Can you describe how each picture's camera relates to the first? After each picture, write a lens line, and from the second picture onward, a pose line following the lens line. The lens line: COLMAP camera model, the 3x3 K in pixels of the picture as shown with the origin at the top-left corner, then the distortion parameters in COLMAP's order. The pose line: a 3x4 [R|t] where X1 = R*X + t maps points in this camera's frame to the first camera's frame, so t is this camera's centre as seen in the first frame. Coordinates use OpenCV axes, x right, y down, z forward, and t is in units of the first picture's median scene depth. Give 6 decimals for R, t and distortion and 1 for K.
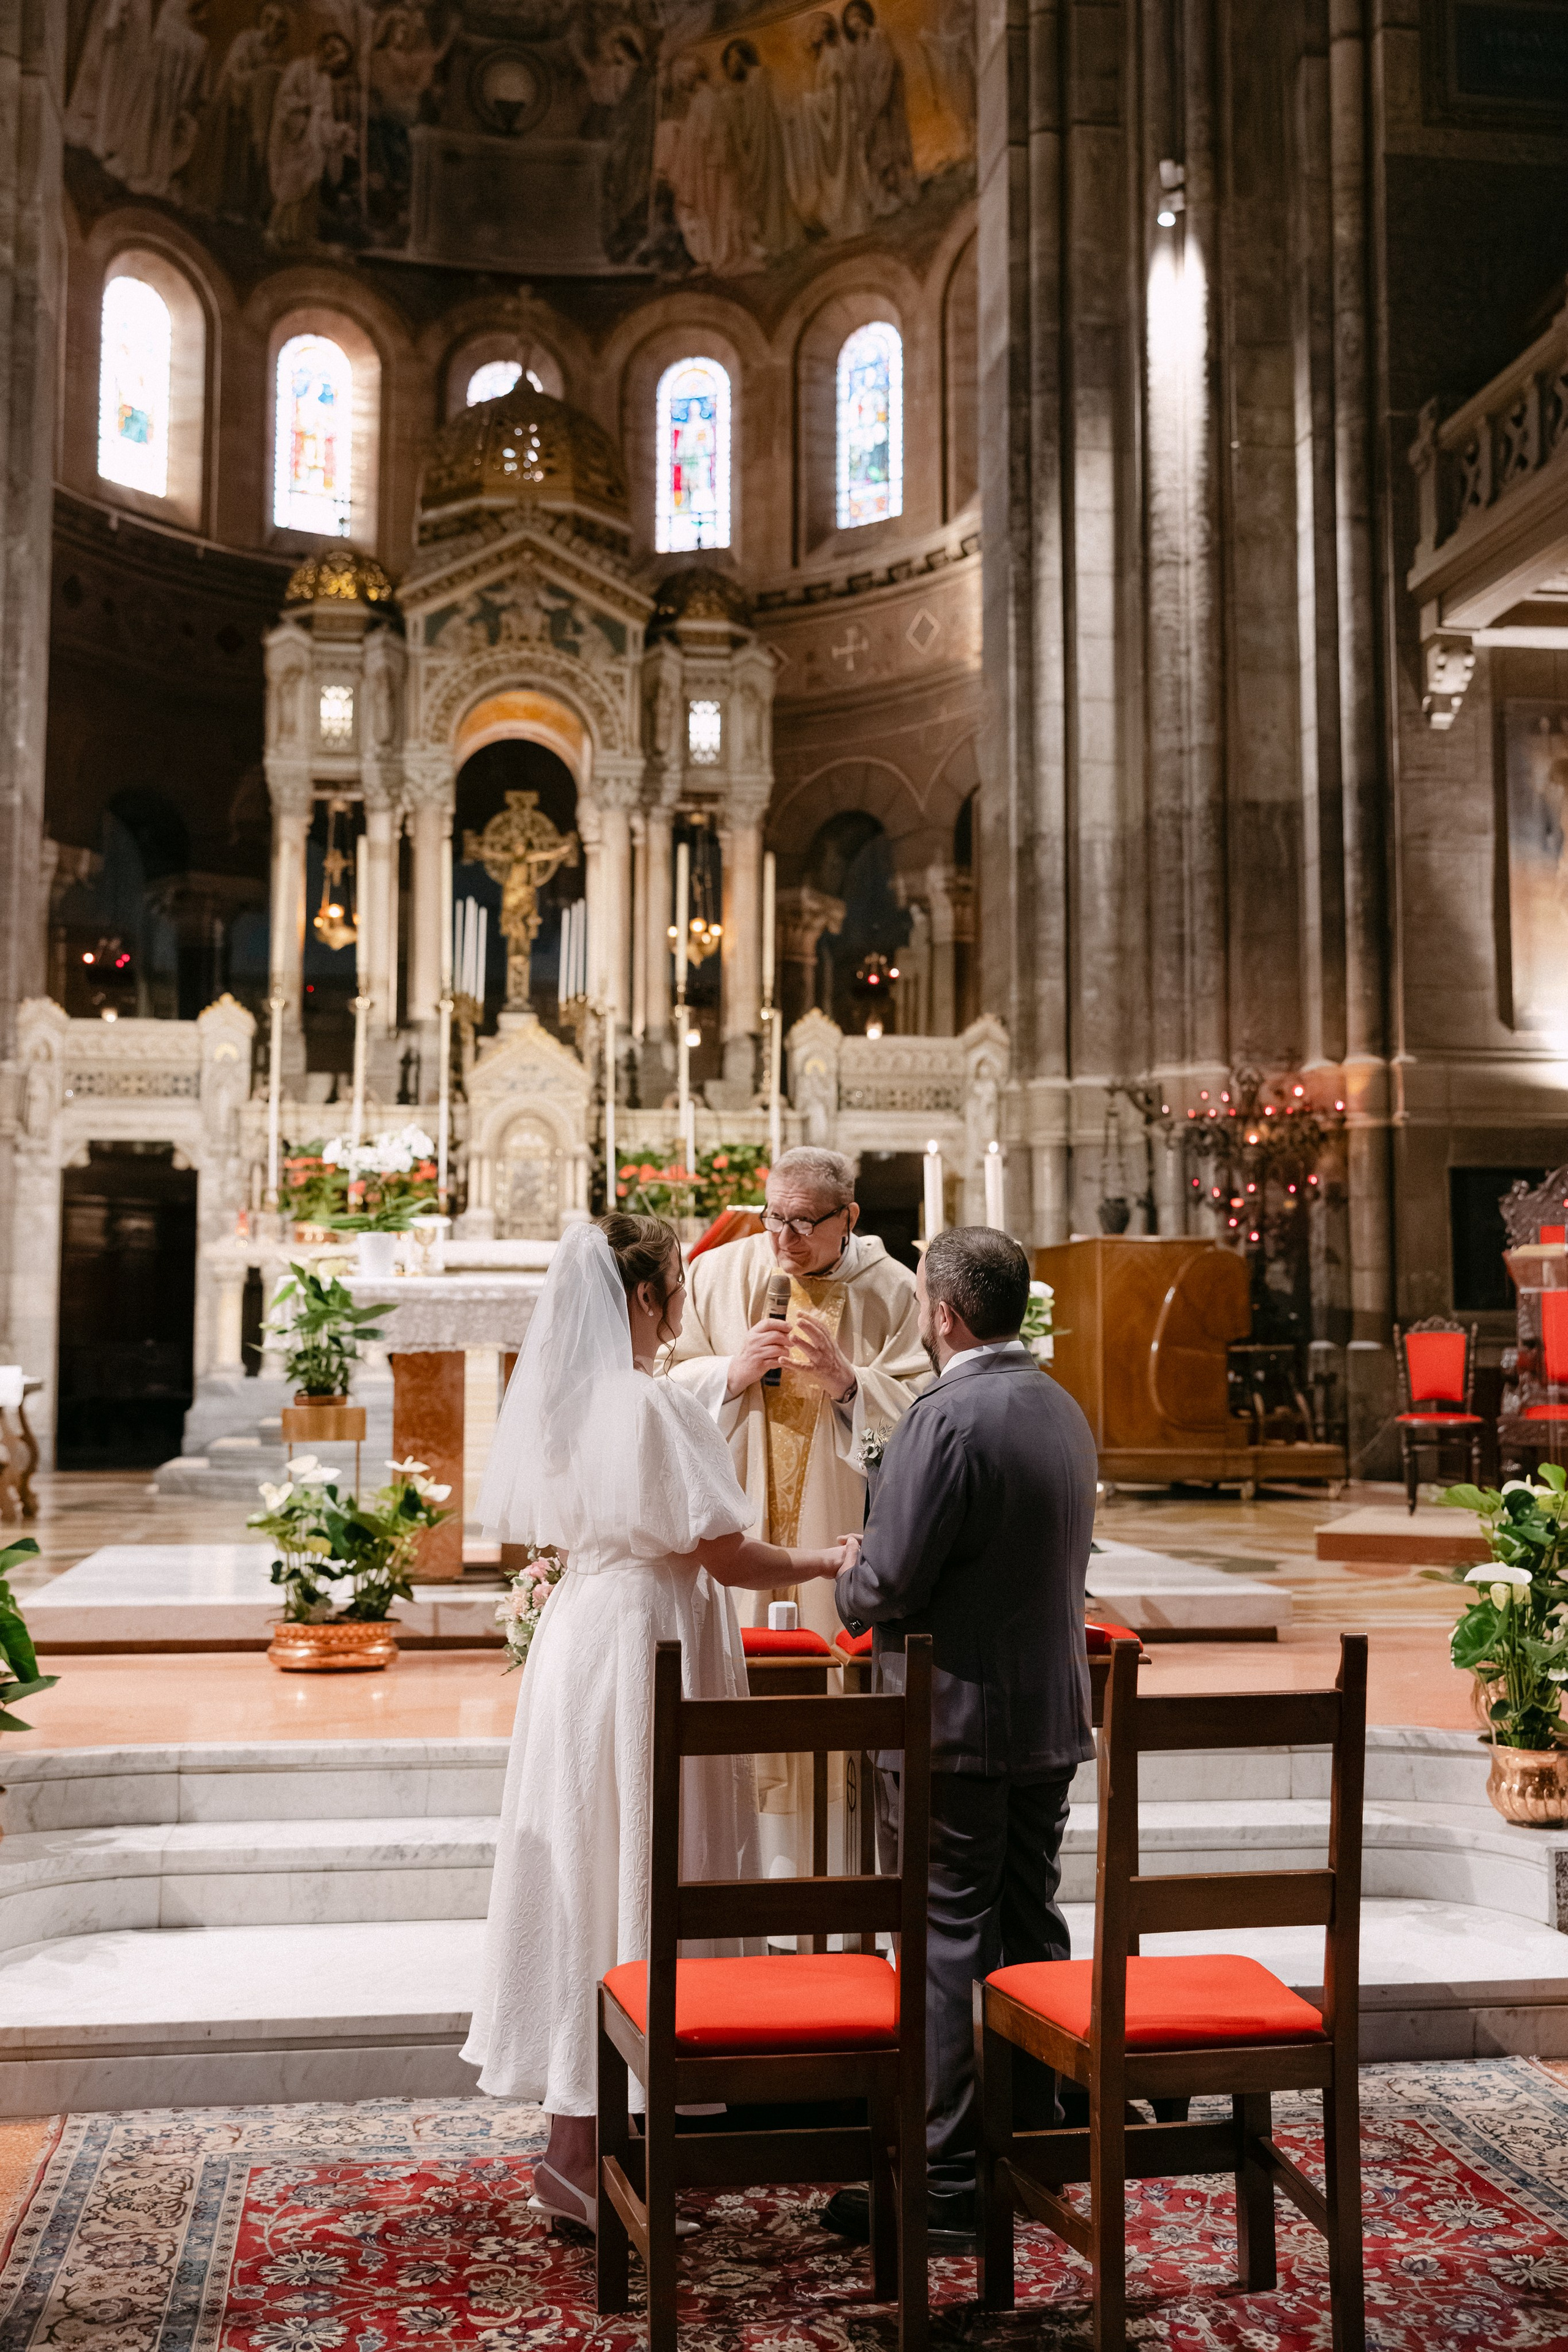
lens RADIAL K [[2348.9, 0, 738.6], [0, 2348.9, 1118.0], [0, 0, 1]] dist [-0.015727, -0.002628]
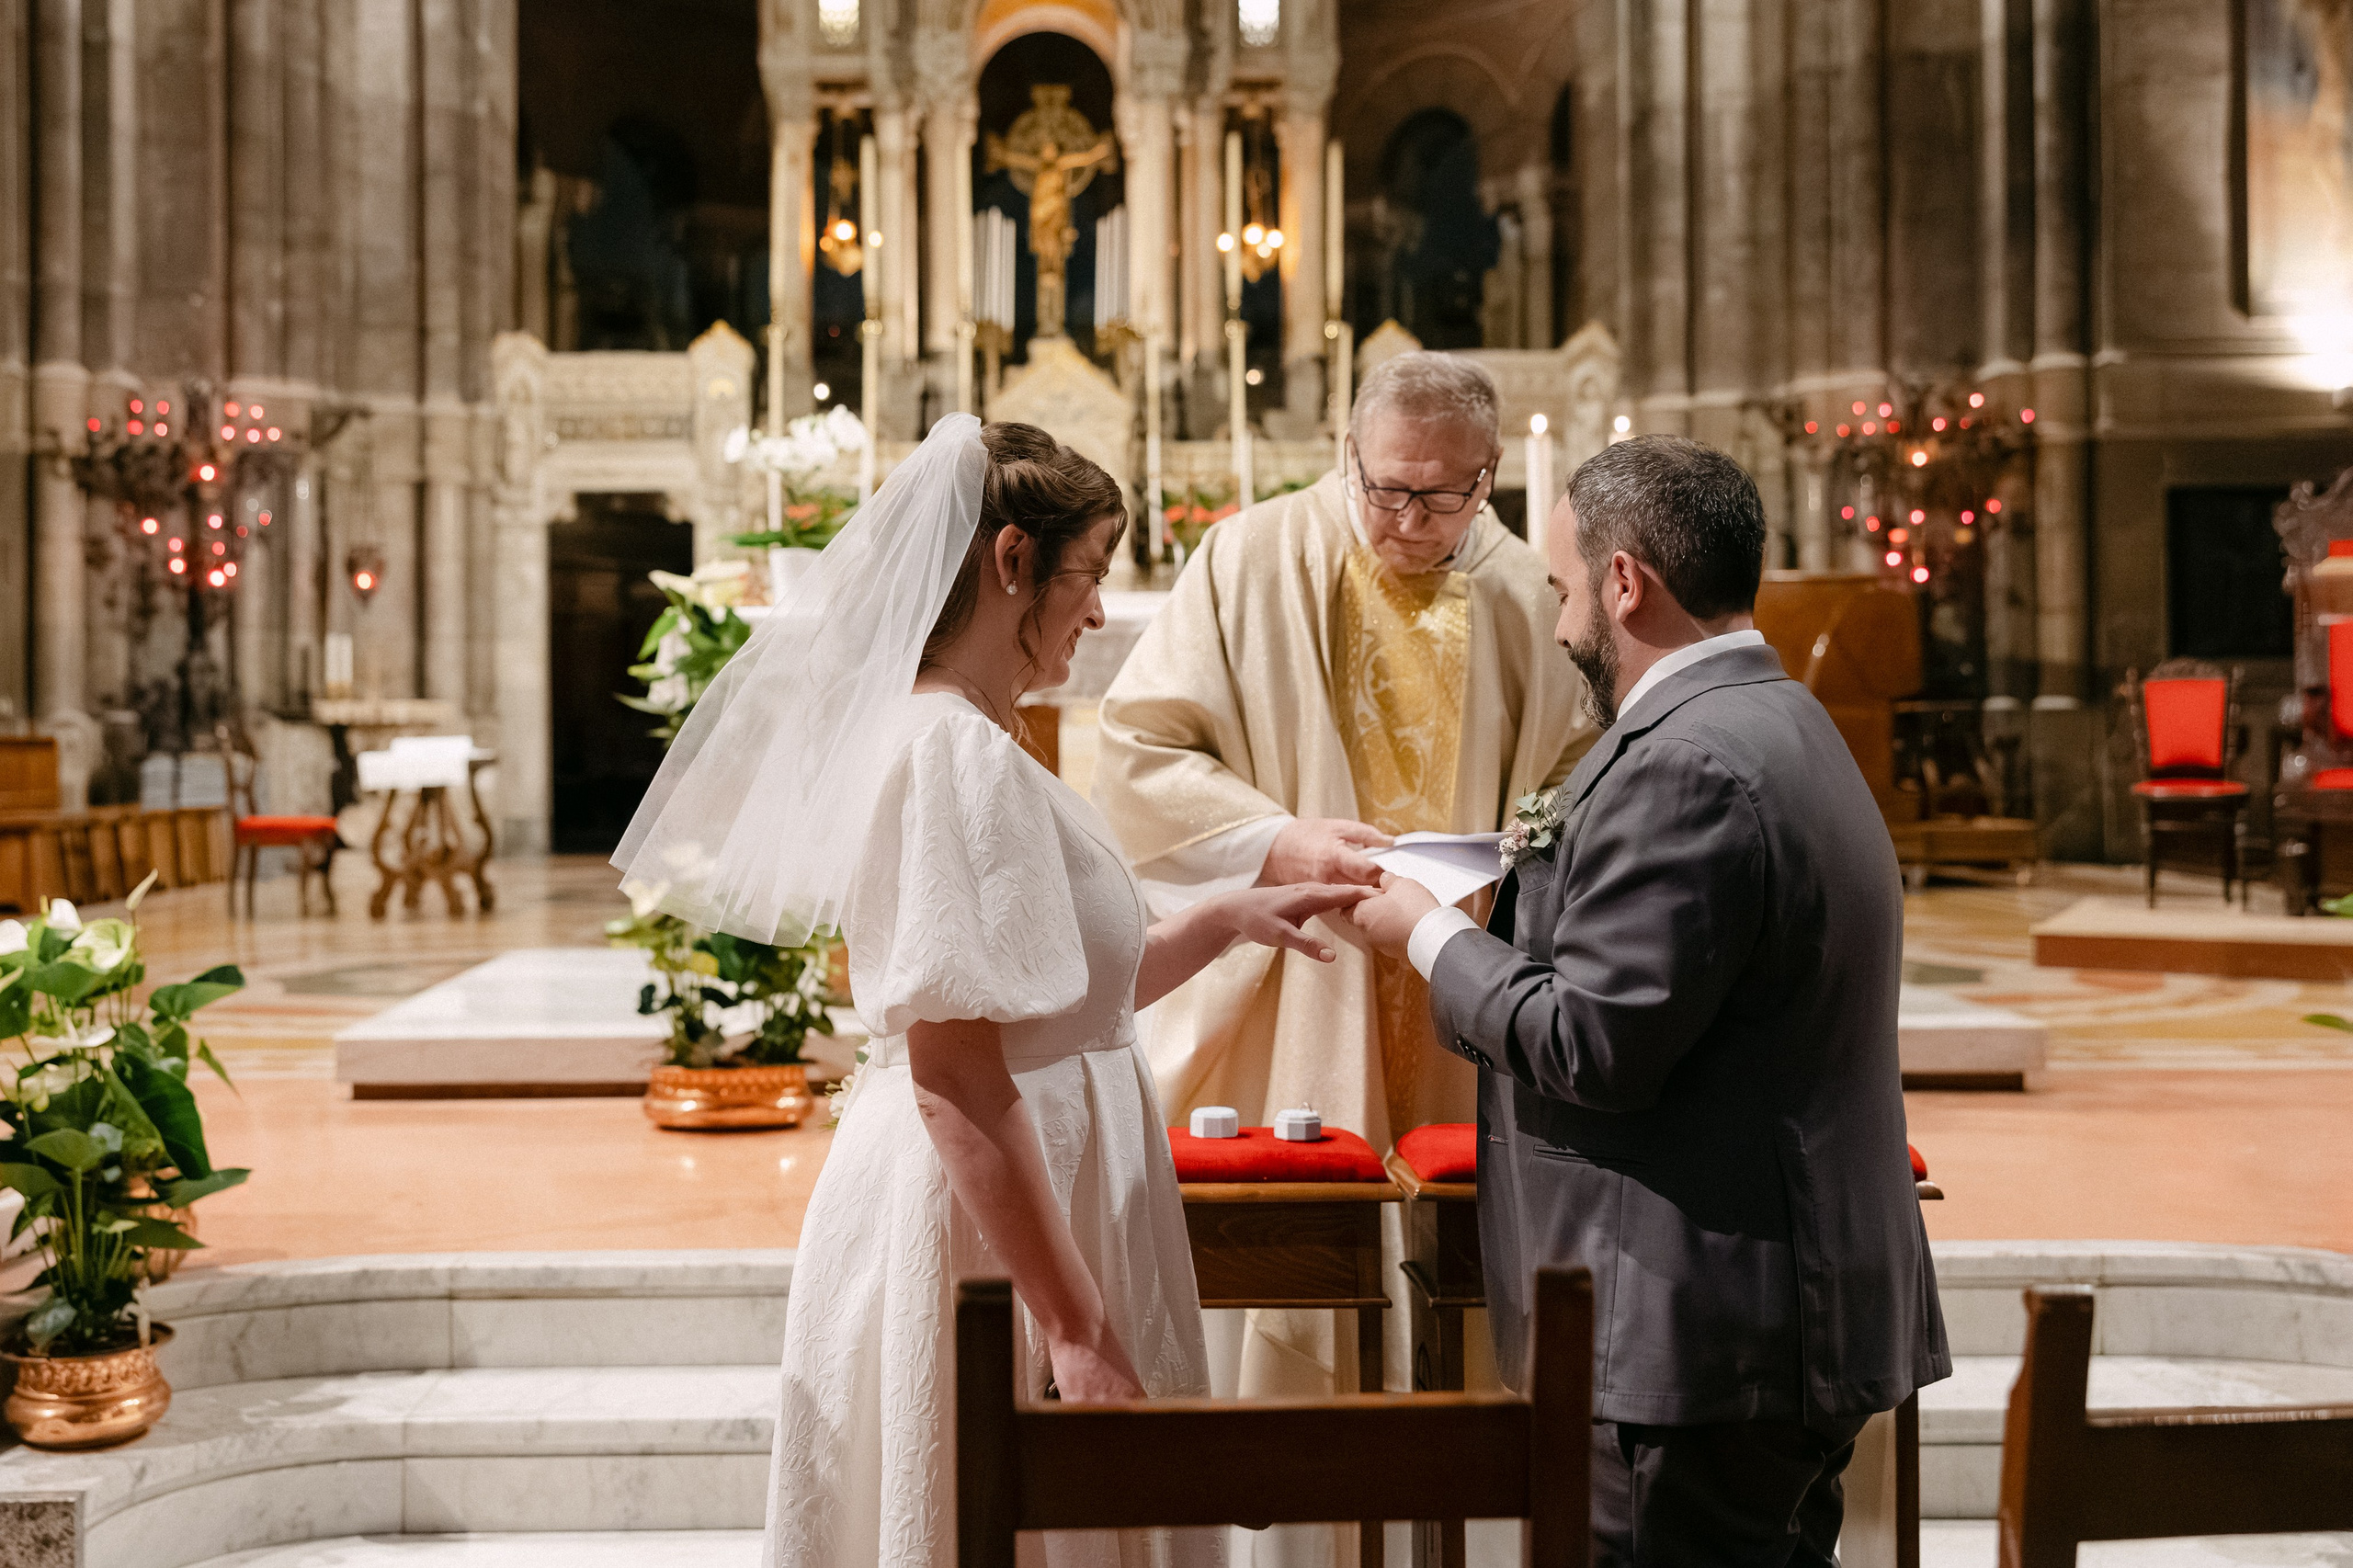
lens RADIAL K [[2406.3, 0, 1027.9], [0, 2406.3, 689.1], [0, 0, 1]] dist [-0.013307, 0.003924]
pose [[0.992623, -0.010768, -0.120763, 0.005893], [0.020702, 0.996474, 0.081312, 0.013390], [0.119461, -0.083212, 0.989346, 0.099008]]
